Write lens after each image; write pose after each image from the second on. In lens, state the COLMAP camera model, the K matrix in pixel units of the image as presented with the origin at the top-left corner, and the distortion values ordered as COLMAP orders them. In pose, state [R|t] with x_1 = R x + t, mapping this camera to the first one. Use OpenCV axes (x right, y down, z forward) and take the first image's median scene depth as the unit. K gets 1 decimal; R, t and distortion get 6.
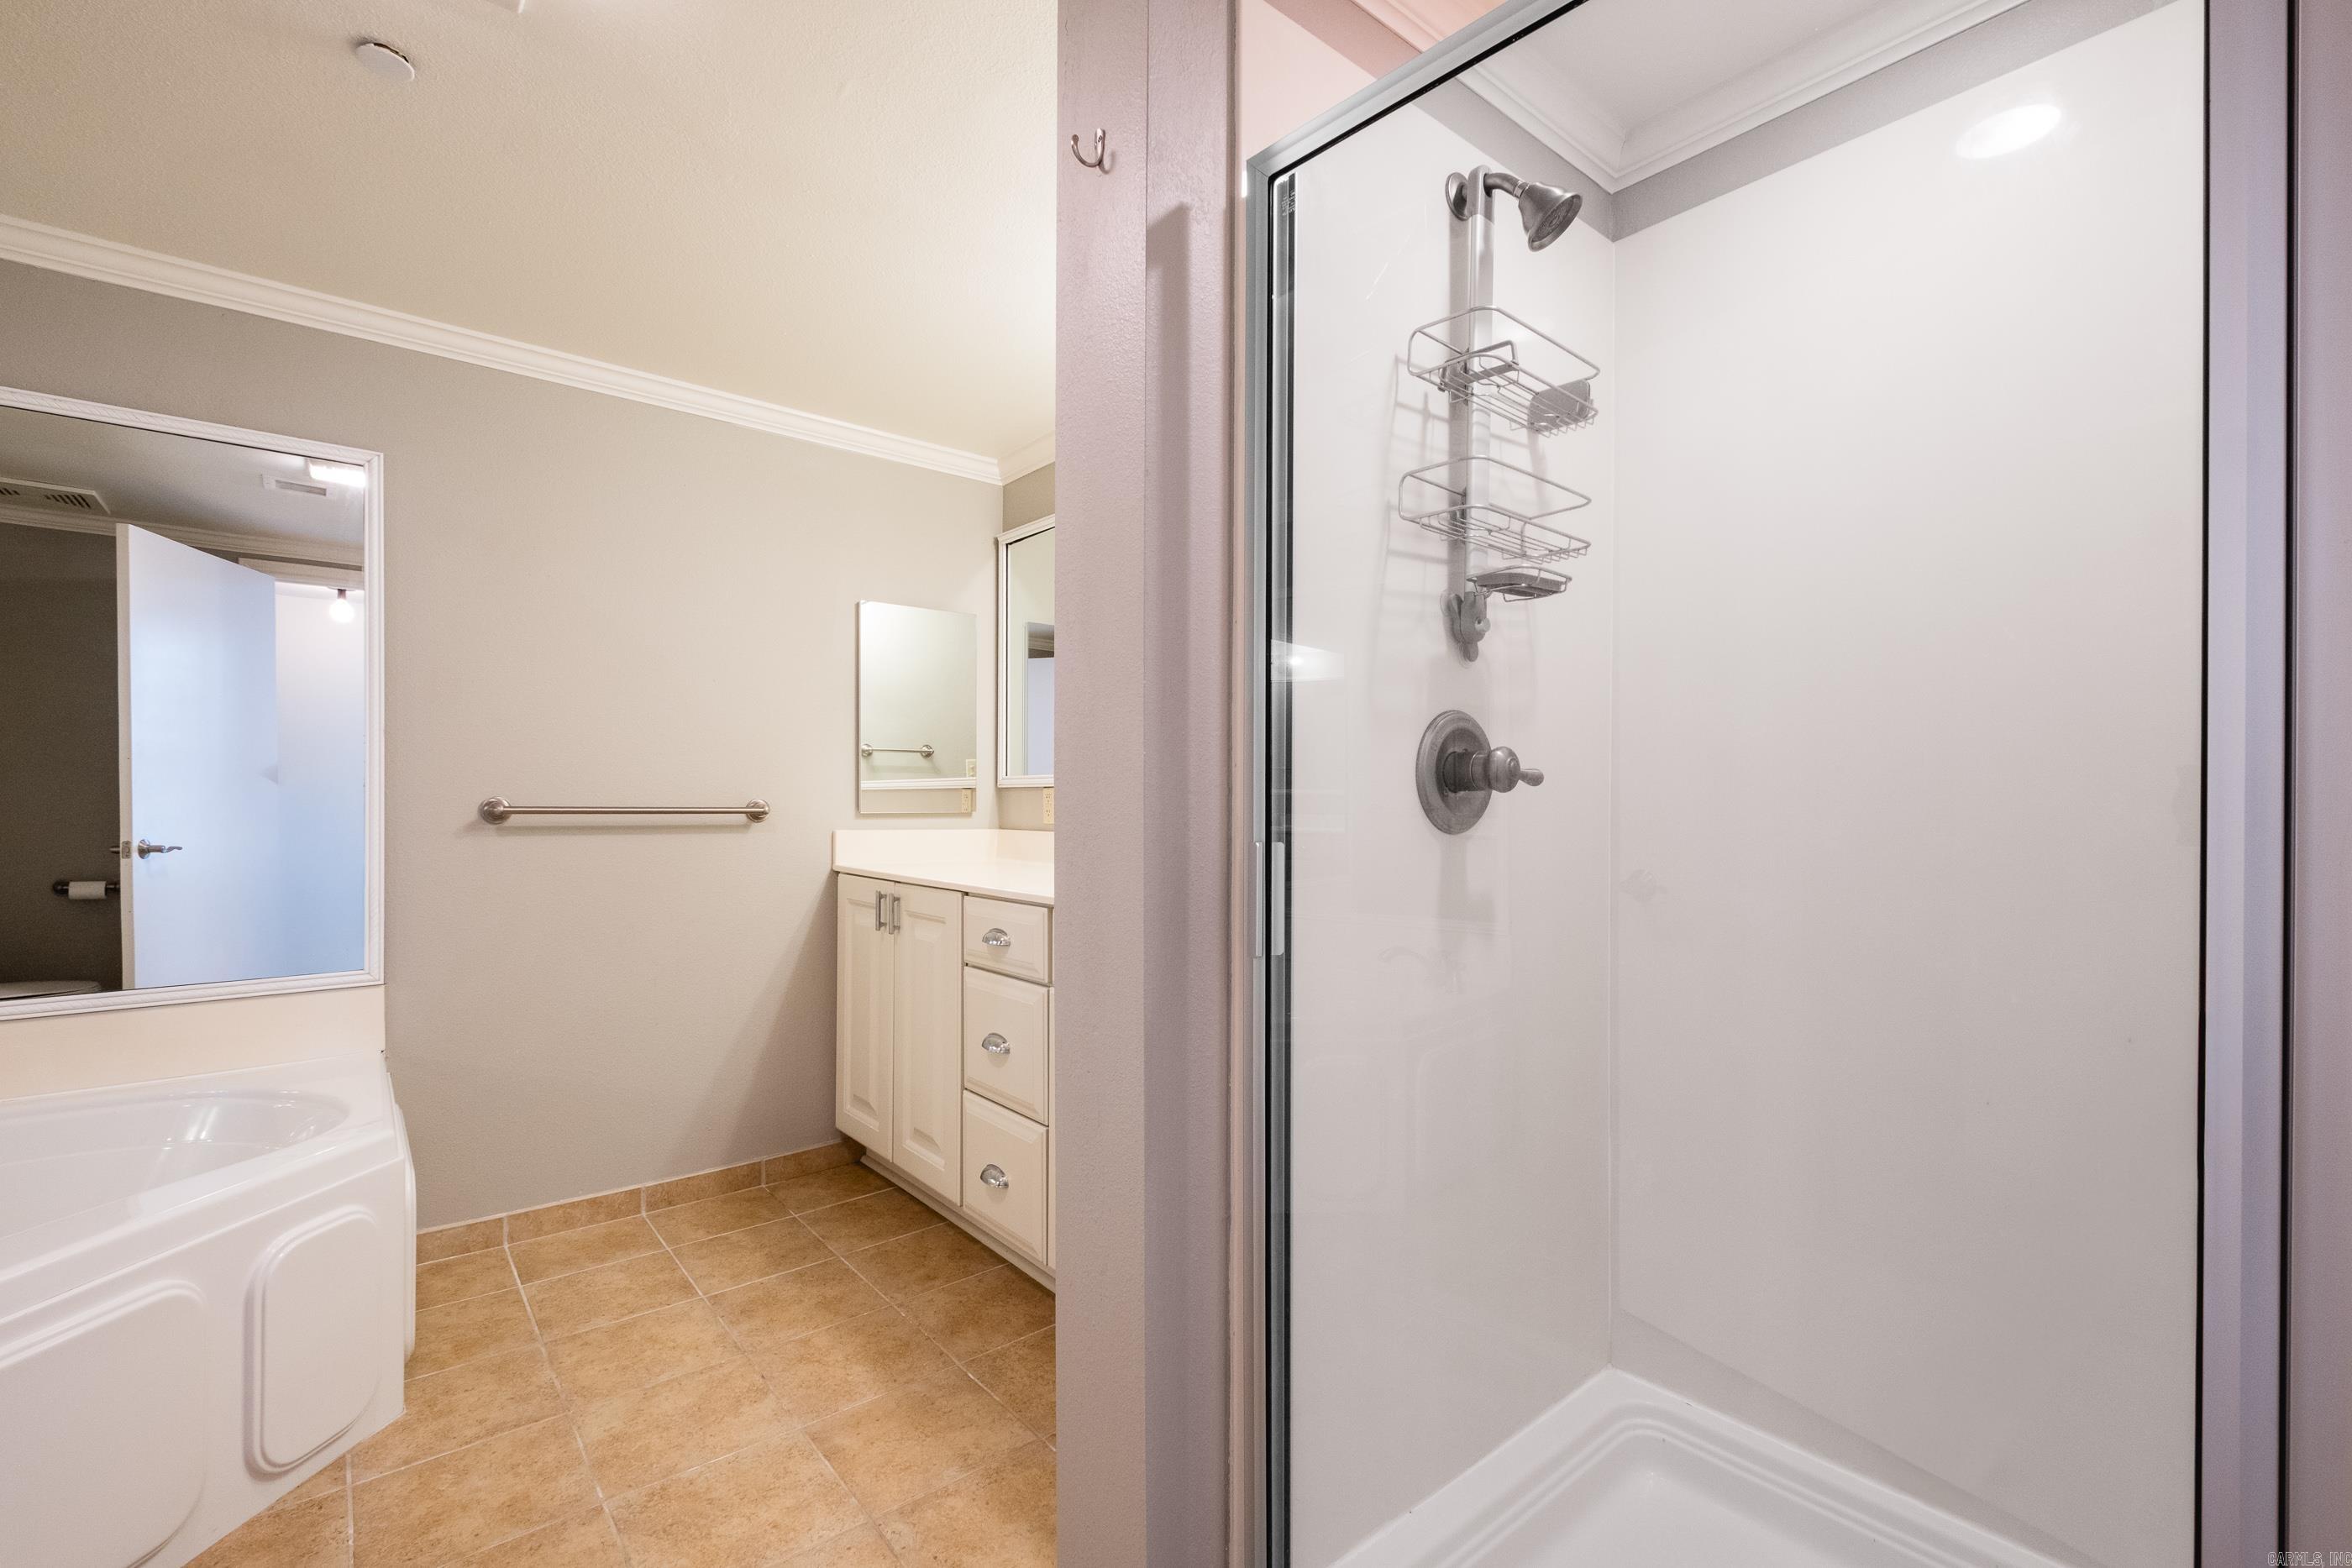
lens RADIAL K [[1012.9, 0, 1182.9], [0, 1012.9, 808.4], [0, 0, 1]] dist [0.005176, -0.005745]
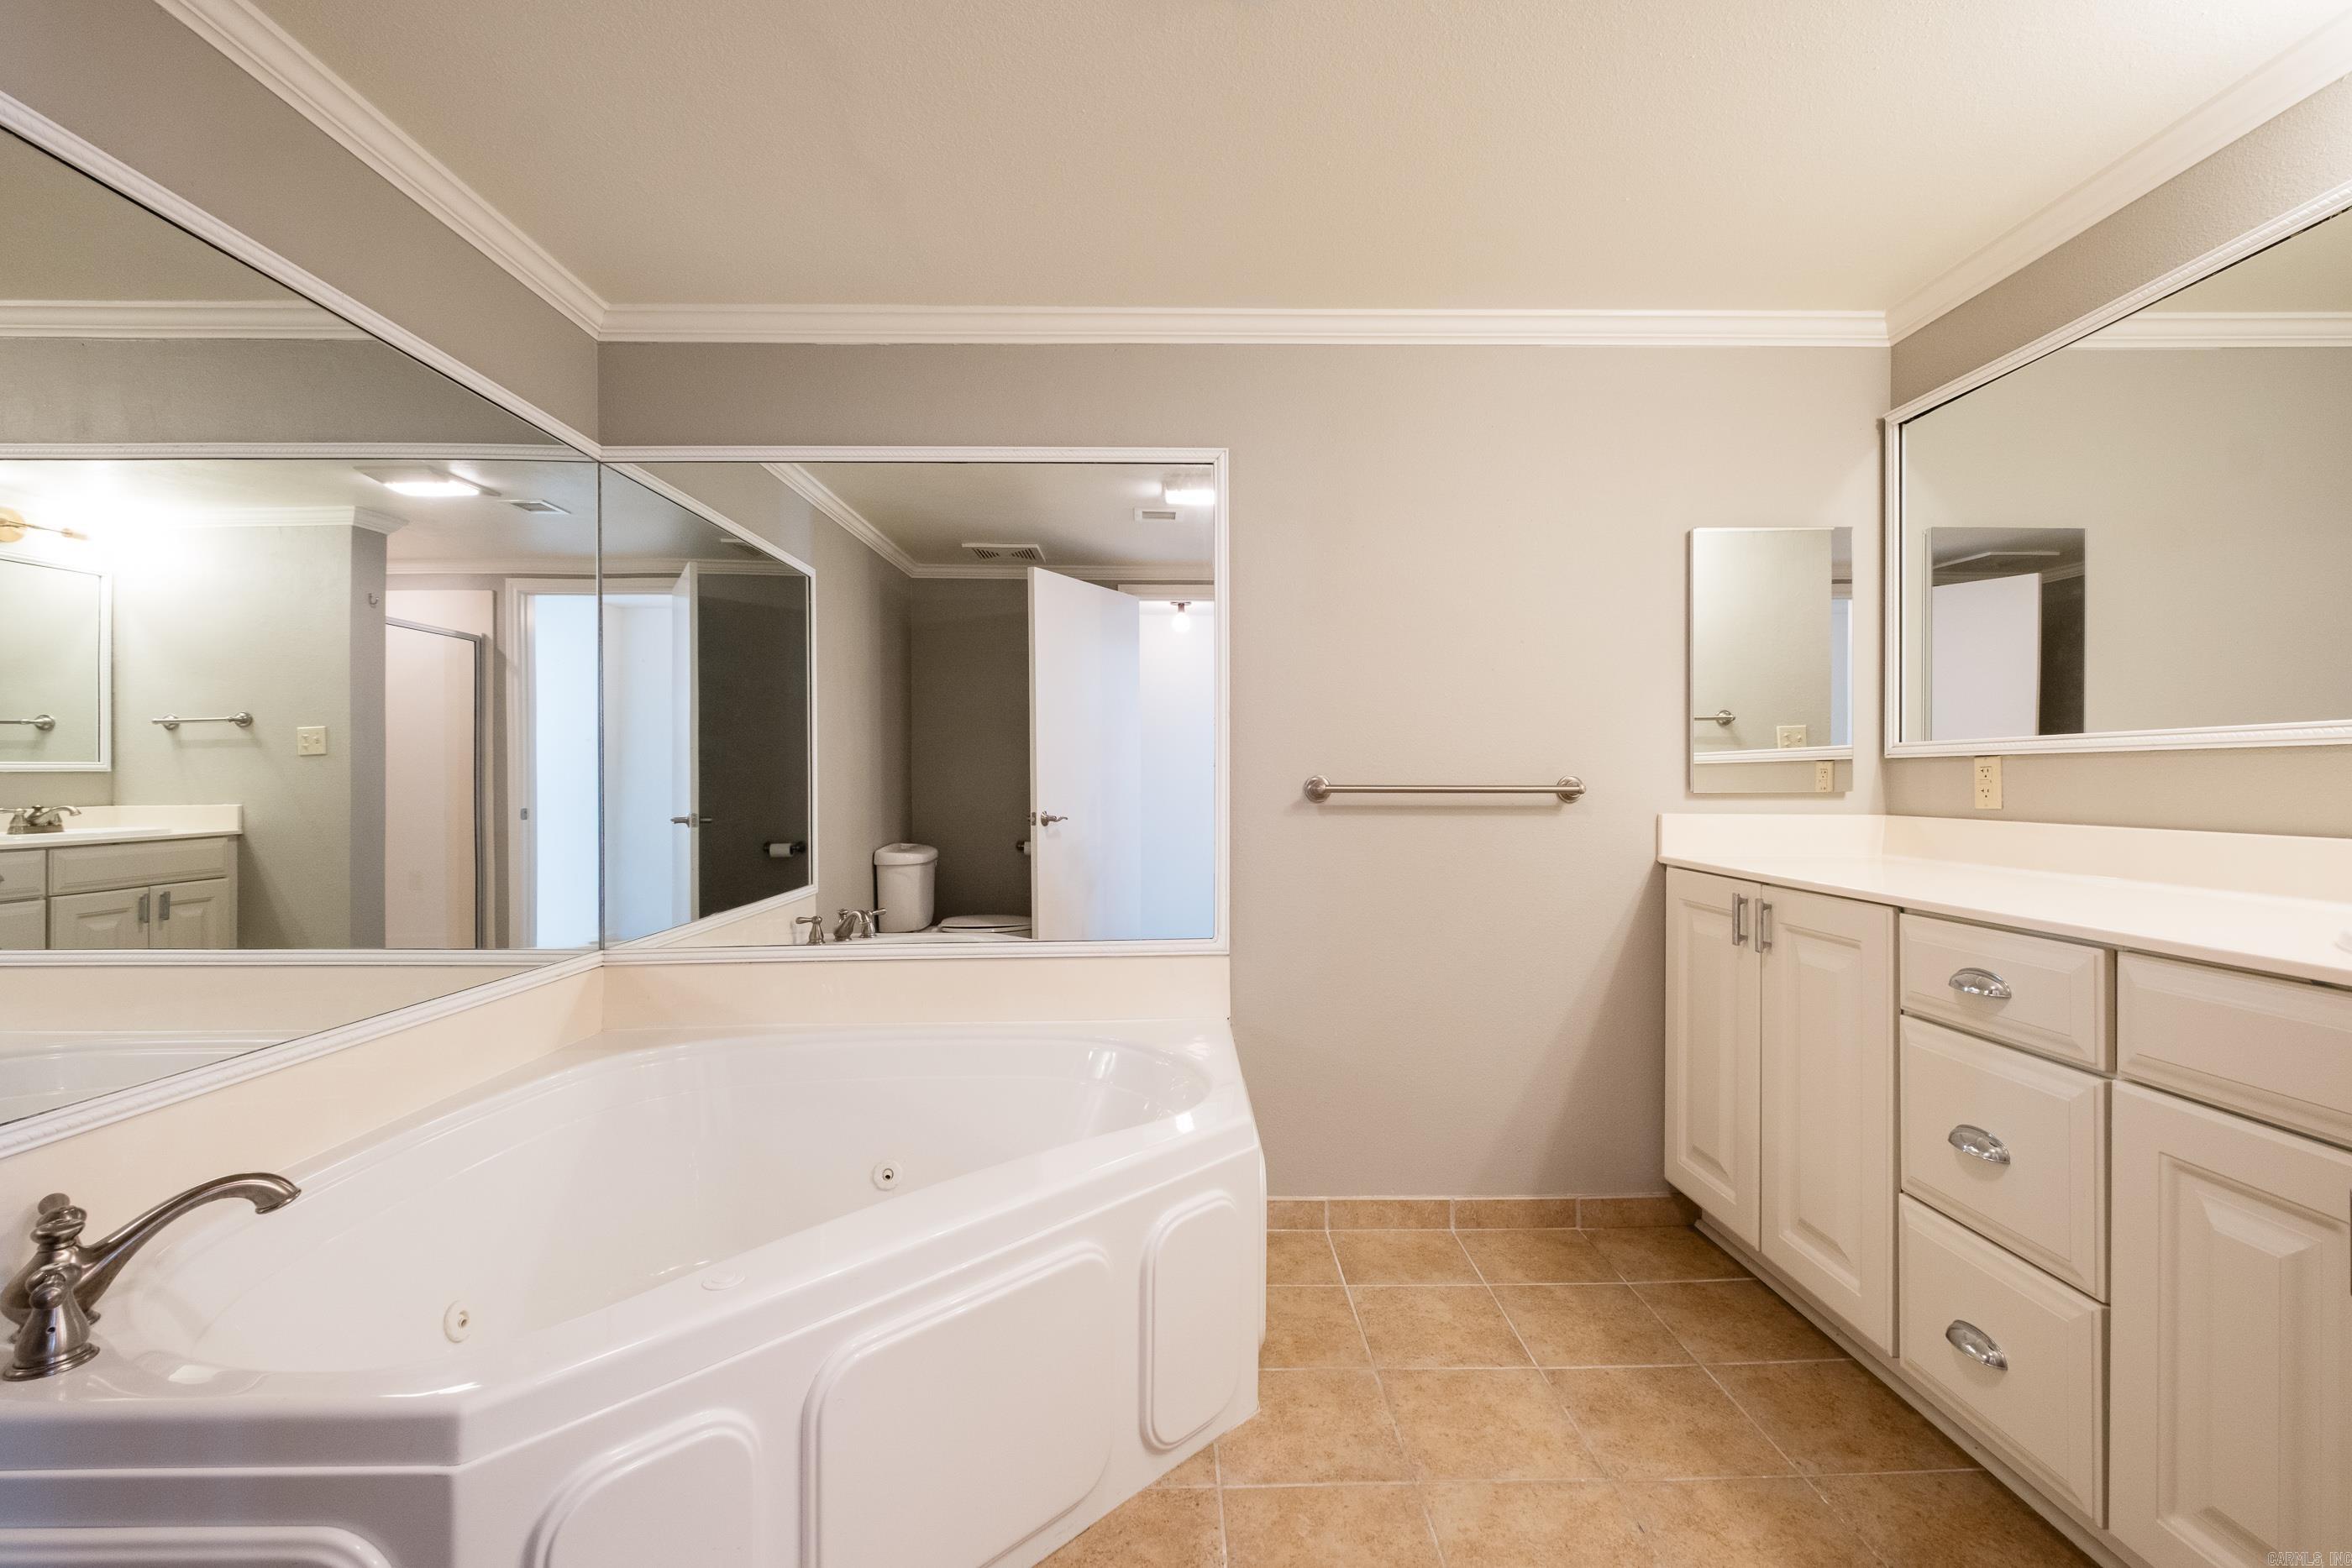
lens RADIAL K [[1012.9, 0, 1182.9], [0, 1012.9, 808.4], [0, 0, 1]] dist [0.005176, -0.005745]
pose [[0.777464, 0.013807, -0.628776, -0.163118], [-0.000001, 0.999759, 0.021953, -0.000808], [0.628927, -0.017068, 0.777277, 0.153063]]
